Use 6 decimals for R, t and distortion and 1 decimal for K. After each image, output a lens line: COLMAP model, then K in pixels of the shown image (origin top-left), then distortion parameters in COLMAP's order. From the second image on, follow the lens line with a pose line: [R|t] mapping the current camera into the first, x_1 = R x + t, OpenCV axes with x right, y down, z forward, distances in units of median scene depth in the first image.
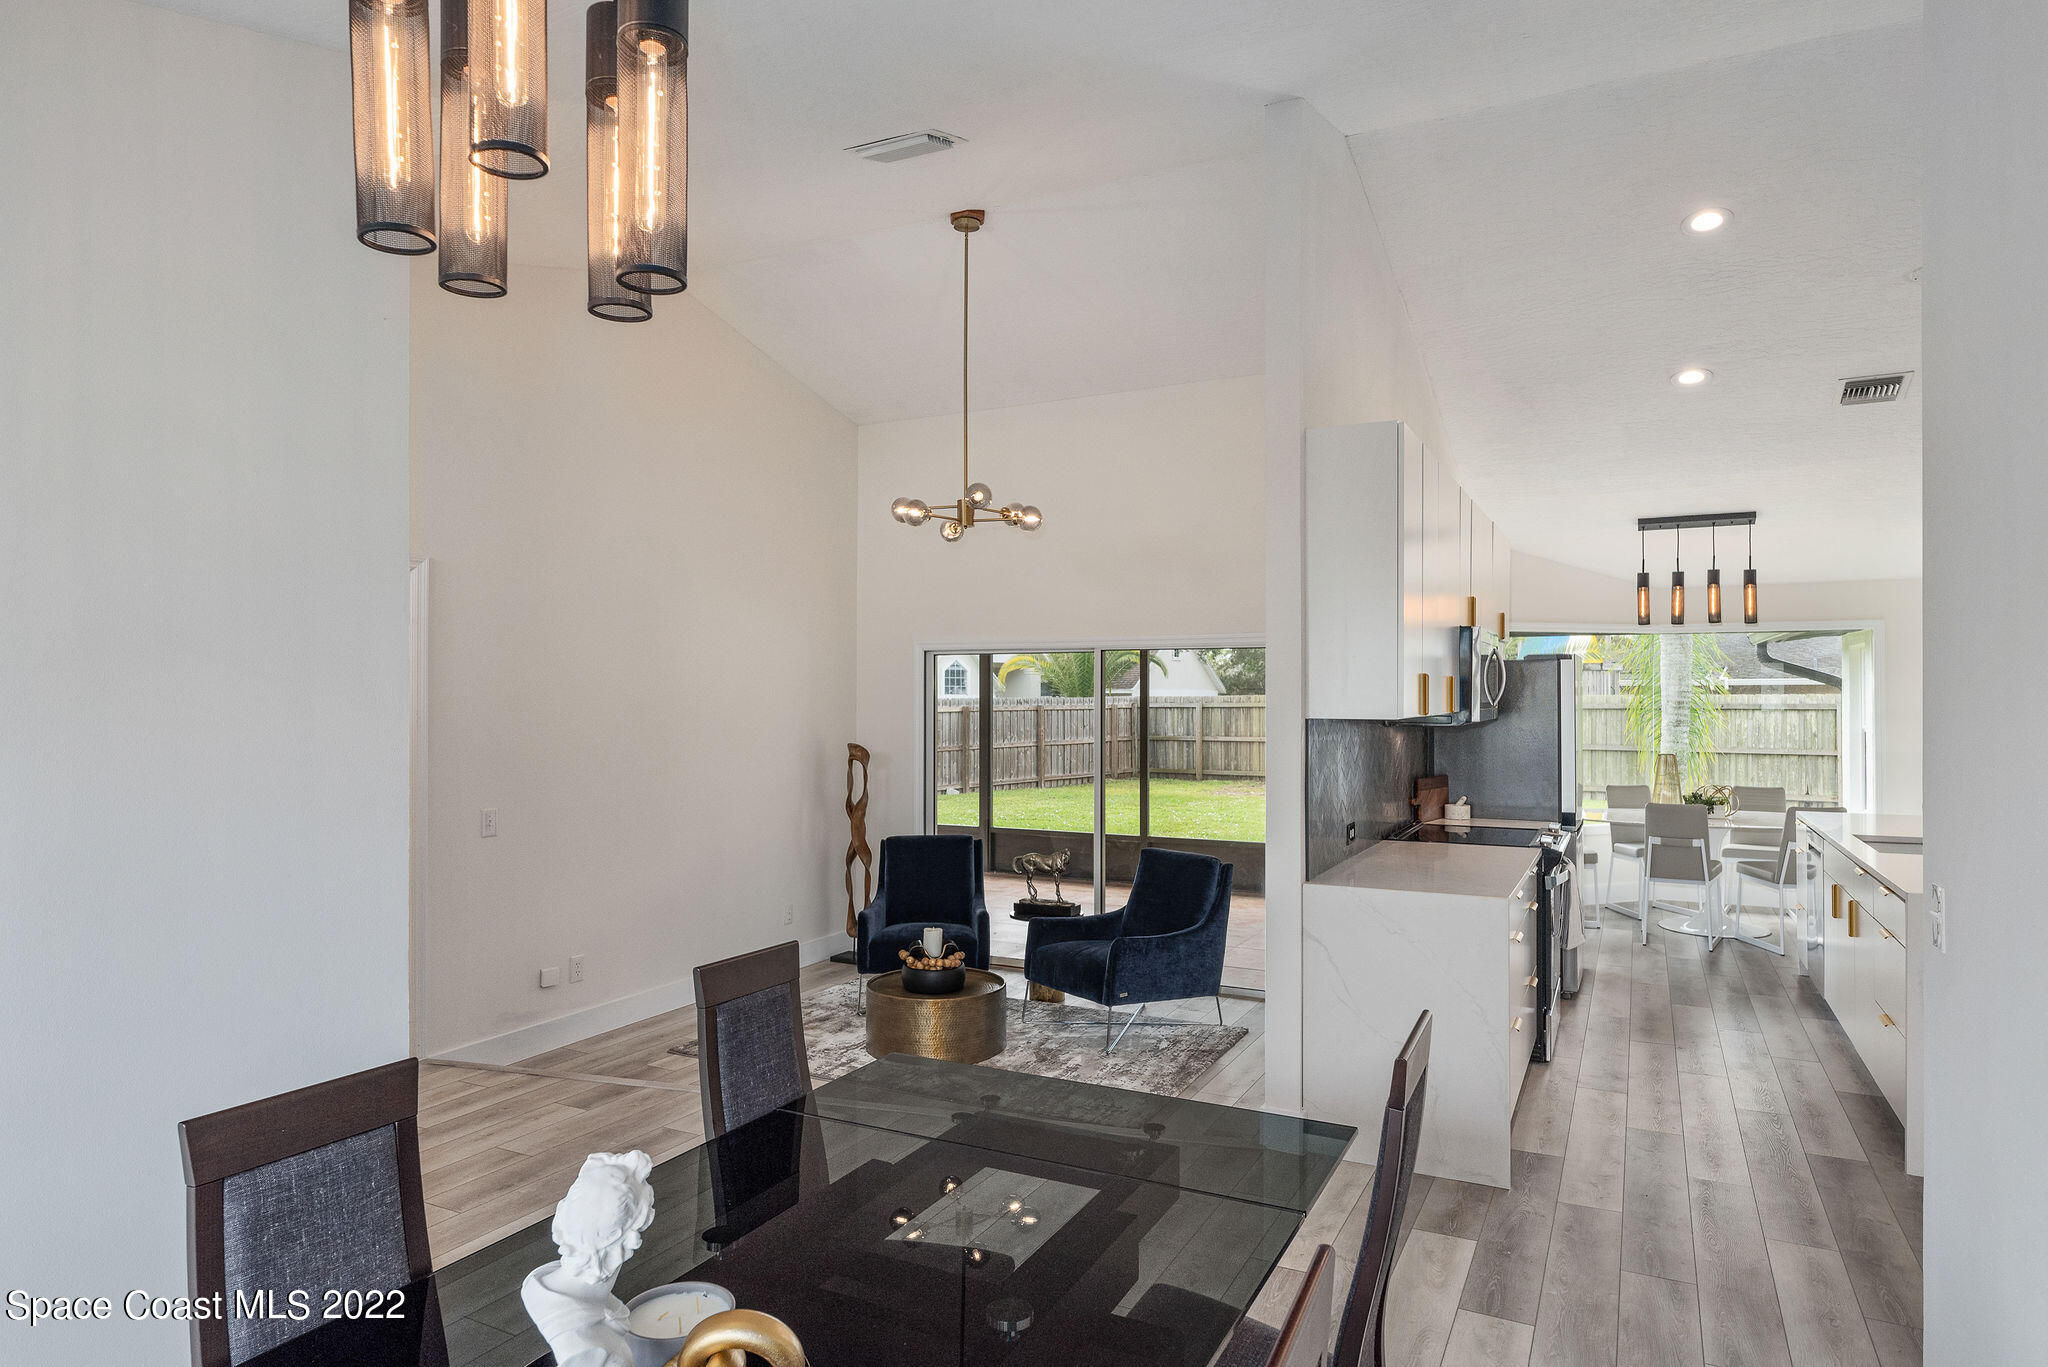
lens RADIAL K [[1209.9, 0, 1019.0], [0, 1209.9, 693.3], [0, 0, 1]] dist [0.002890, 0.000451]
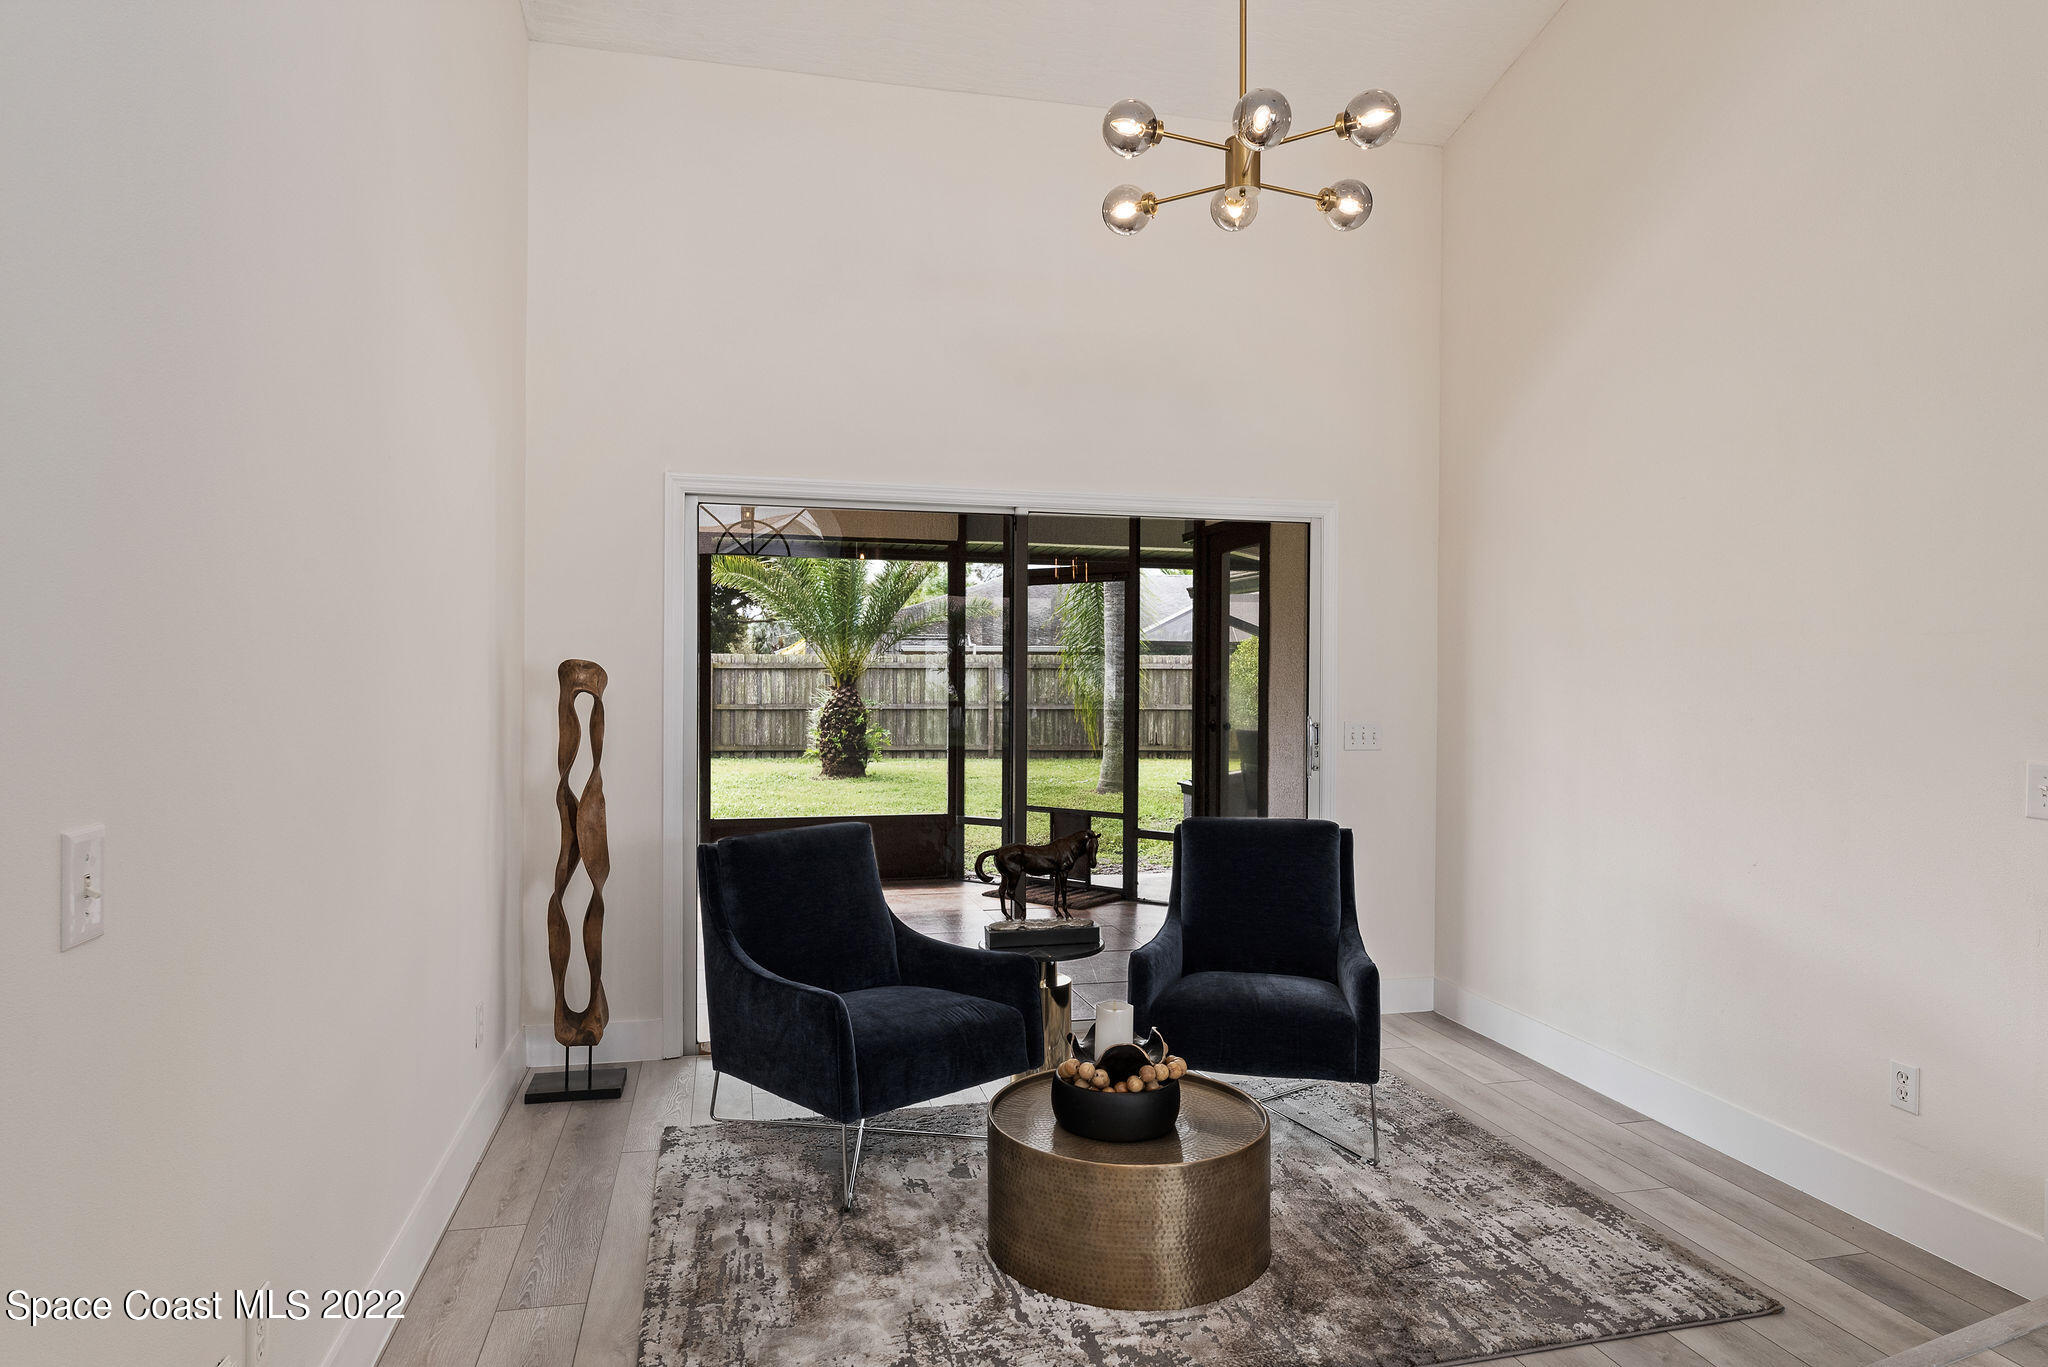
lens RADIAL K [[1204.6, 0, 1024.0], [0, 1204.6, 683.5], [0, 0, 1]] dist [0.000182, -0.000016]
pose [[0.753690, 0.002934, 0.657224, -0.120304], [-0.008924, 0.999944, 0.005770, 0.018502], [-0.657170, -0.010214, 0.753673, 0.189263]]
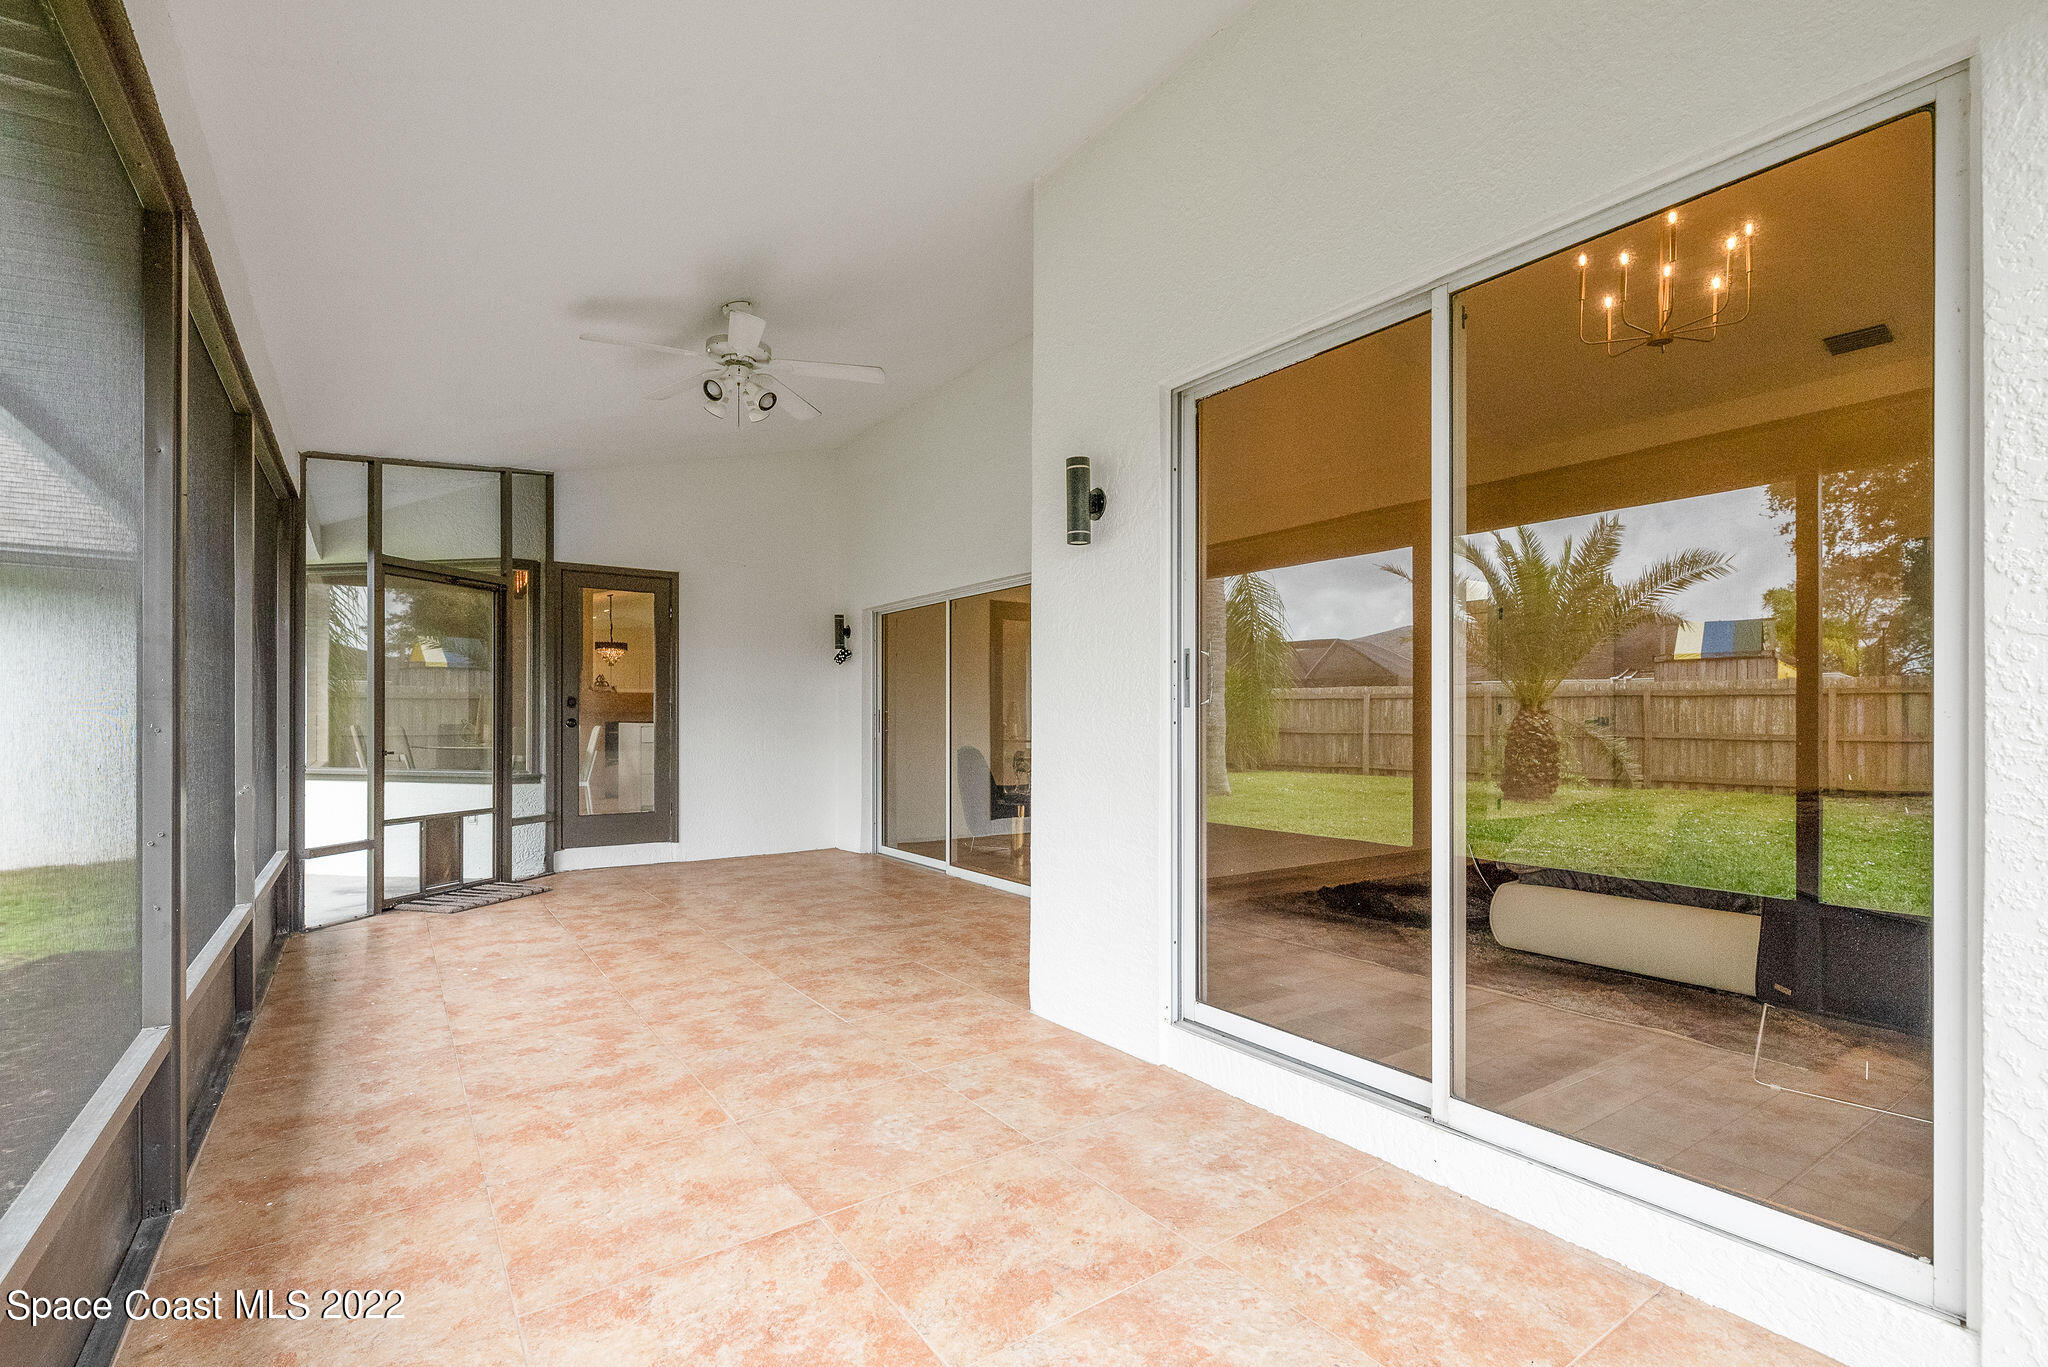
lens RADIAL K [[940.5, 0, 1025.0], [0, 940.5, 717.3], [0, 0, 1]] dist [0.000096, -0.000012]
pose [[-0.881395, -0.002446, 0.472374, -0.157667], [-0.003096, 0.999995, -0.000599, 0.029554], [-0.472370, -0.001991, -0.881398, 0.635863]]
